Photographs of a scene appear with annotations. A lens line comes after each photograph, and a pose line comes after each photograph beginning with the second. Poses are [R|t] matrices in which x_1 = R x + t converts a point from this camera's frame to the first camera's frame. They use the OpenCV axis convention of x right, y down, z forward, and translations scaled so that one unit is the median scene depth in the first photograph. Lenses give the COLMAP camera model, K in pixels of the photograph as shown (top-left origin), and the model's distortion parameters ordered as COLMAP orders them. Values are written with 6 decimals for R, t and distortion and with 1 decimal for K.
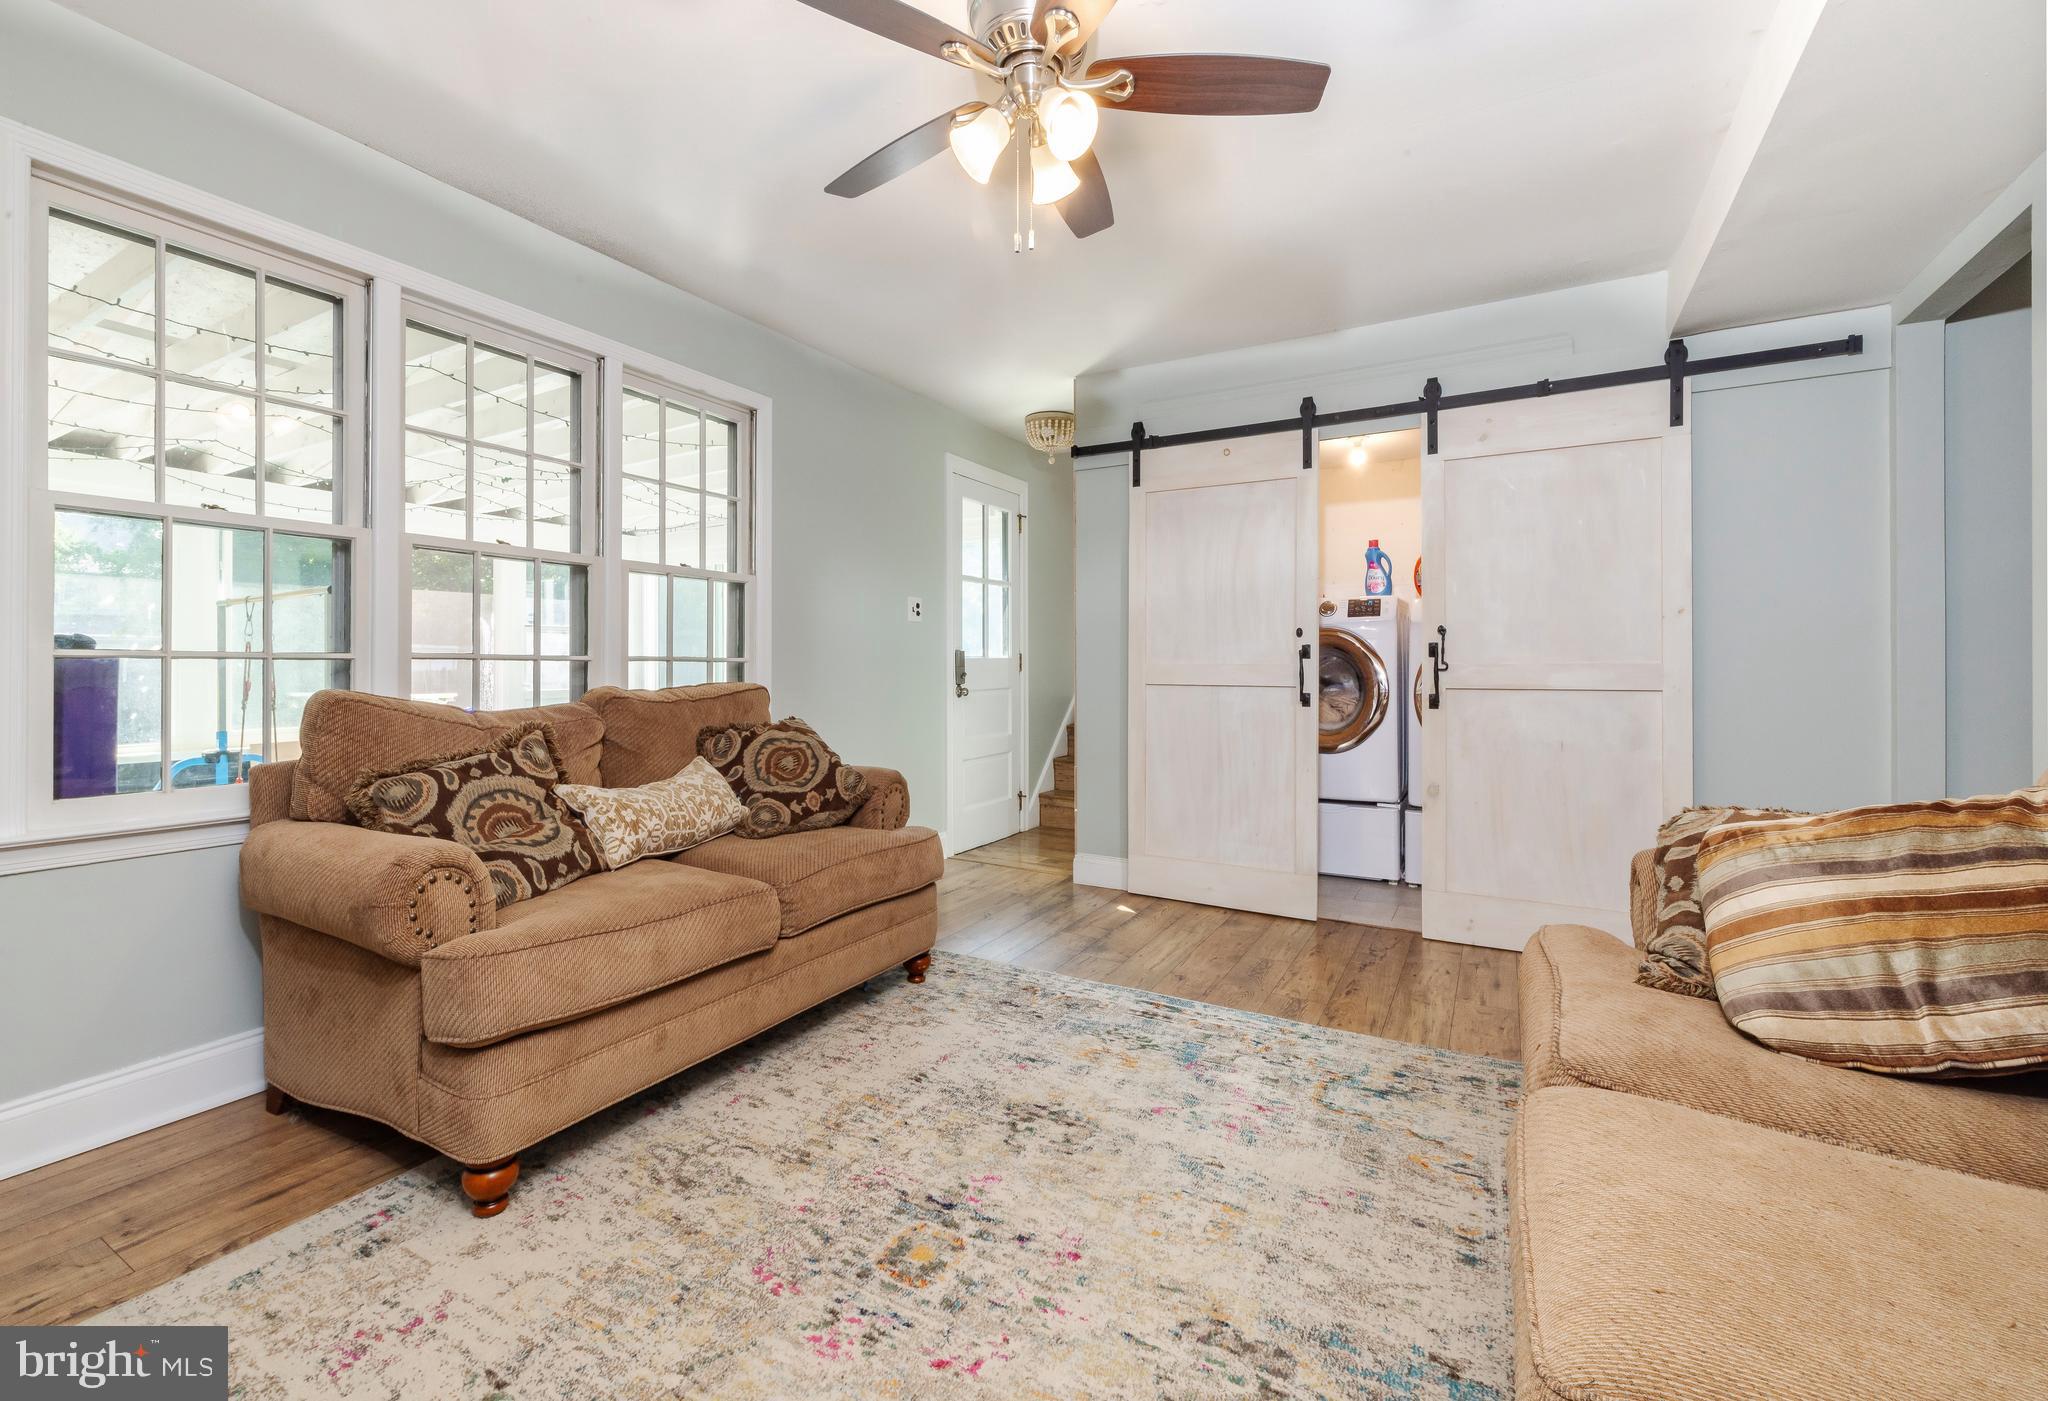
lens RADIAL K [[869.8, 0, 960.8], [0, 869.8, 649.6], [0, 0, 1]] dist [0.002661, -0.000818]
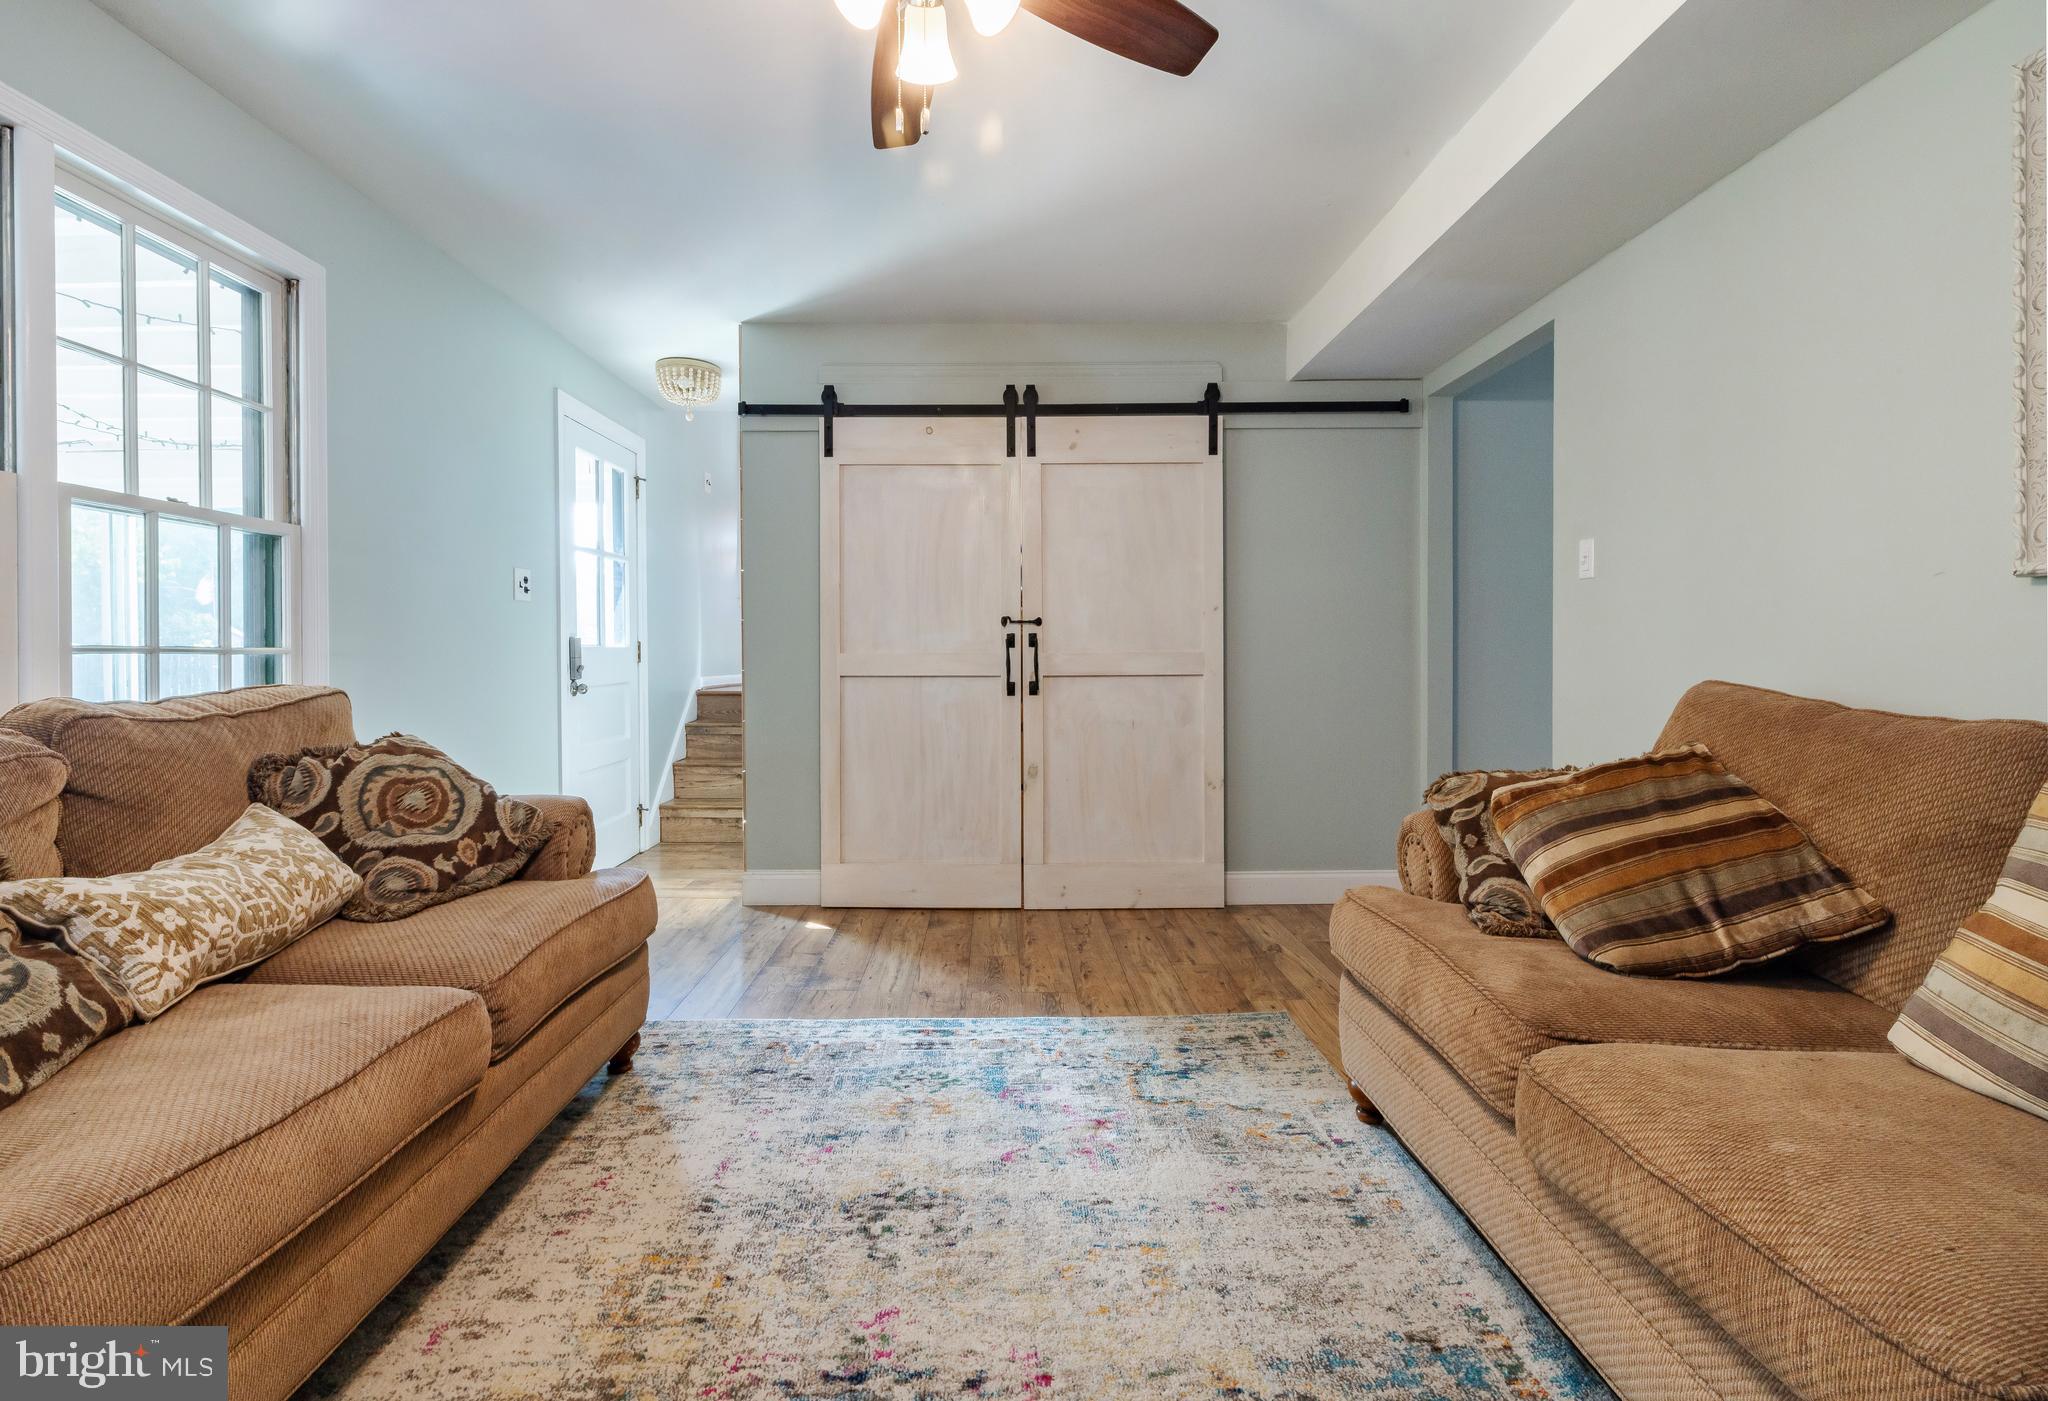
lens RADIAL K [[889.1, 0, 991.8], [0, 889.1, 653.1], [0, 0, 1]] dist [-0.000304, 0.000770]
pose [[0.852746, -0.004897, 0.522303, -0.198685], [-0.003878, 0.999869, 0.015706, 0.001002], [-0.522311, -0.015419, 0.852615, 0.187084]]
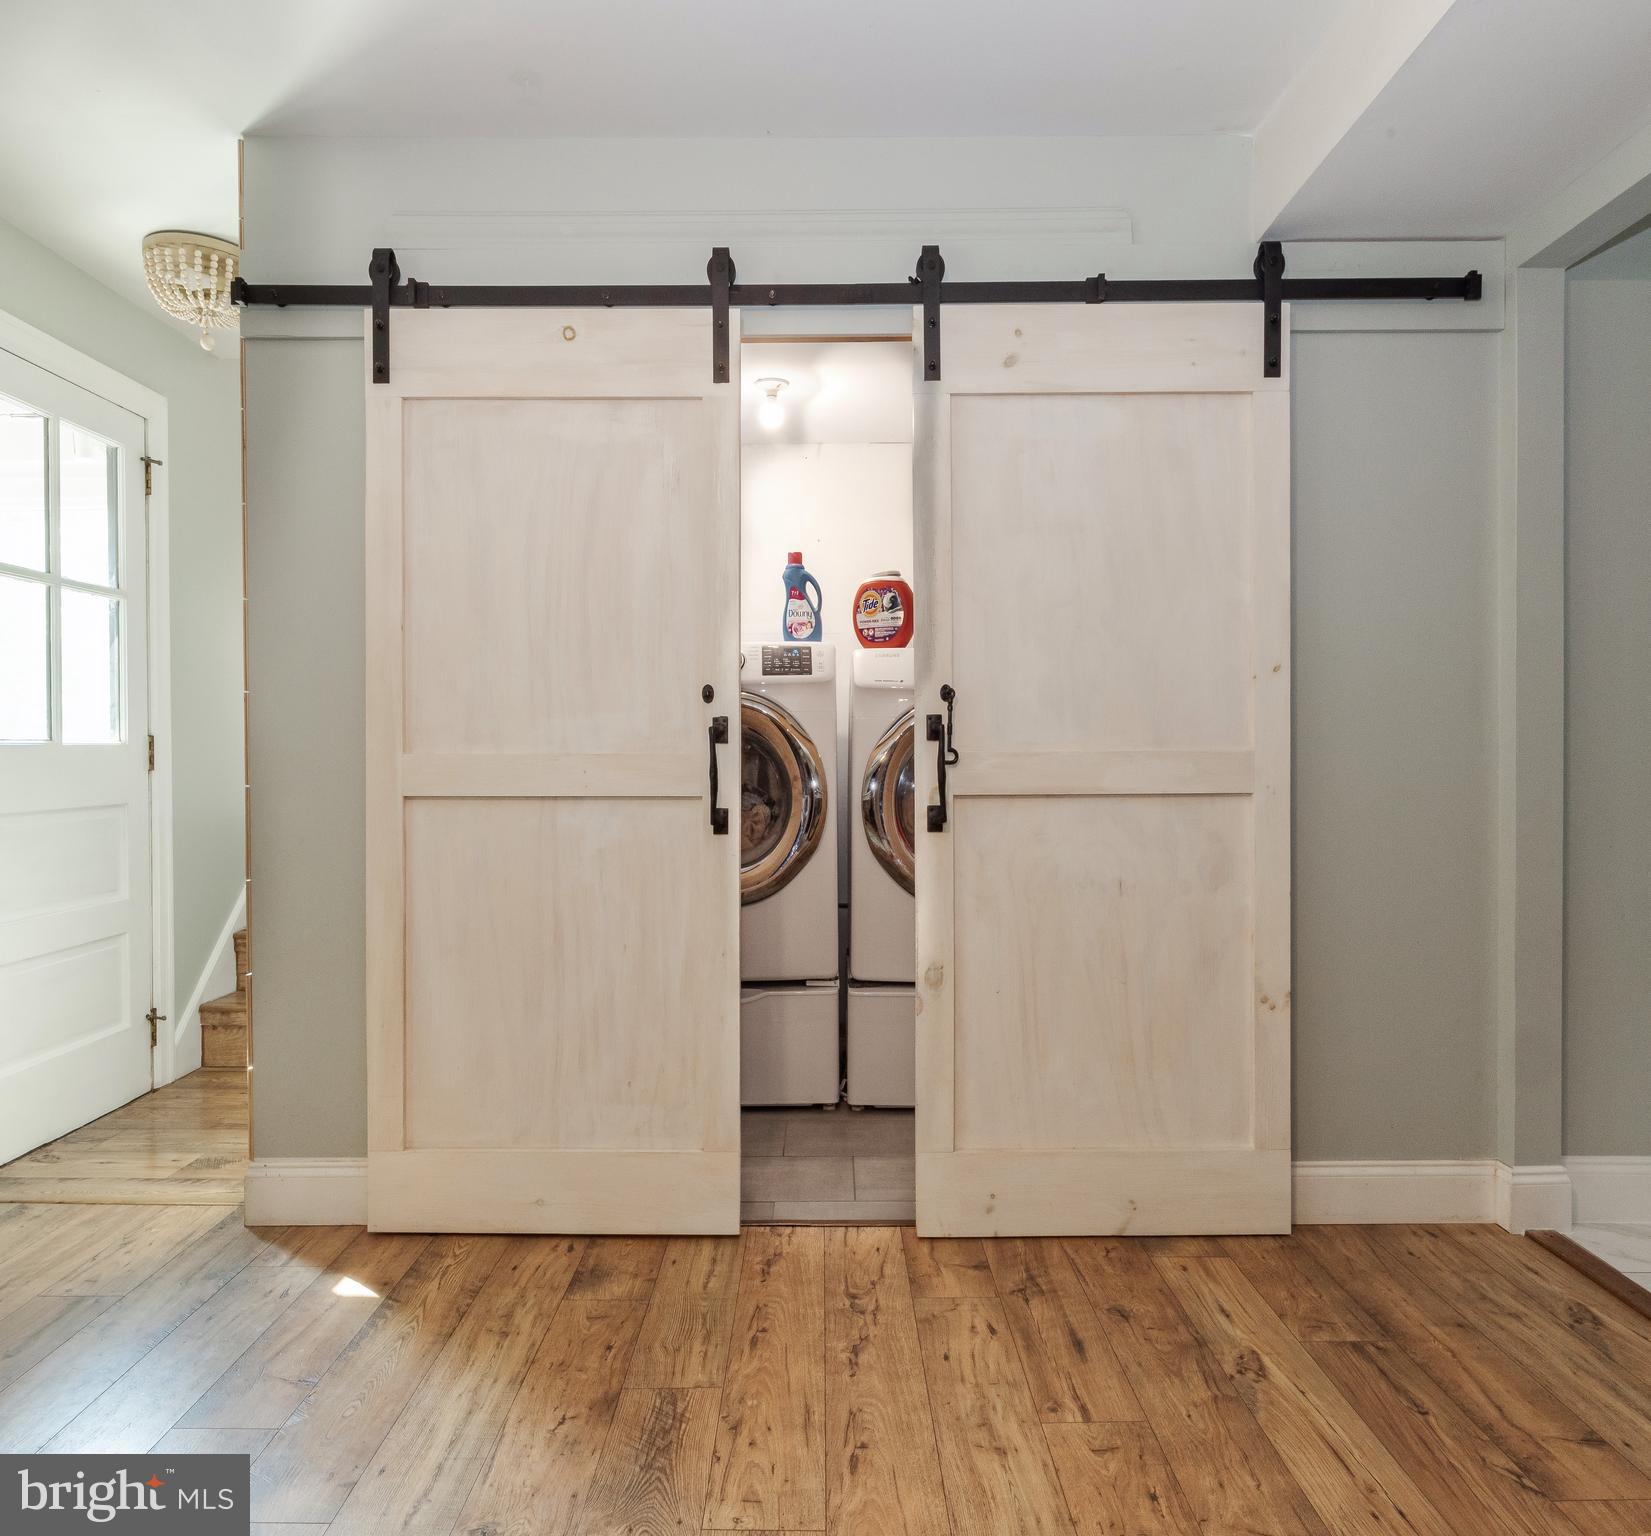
lens RADIAL K [[1084.5, 0, 850.4], [0, 1084.5, 767.1], [0, 0, 1]] dist [-0.001068, -0.003438]
pose [[0.836377, -0.012366, 0.548015, 0.139540], [-0.003237, 0.999617, 0.027498, 0.008148], [-0.548144, -0.024773, 0.836017, 0.555434]]
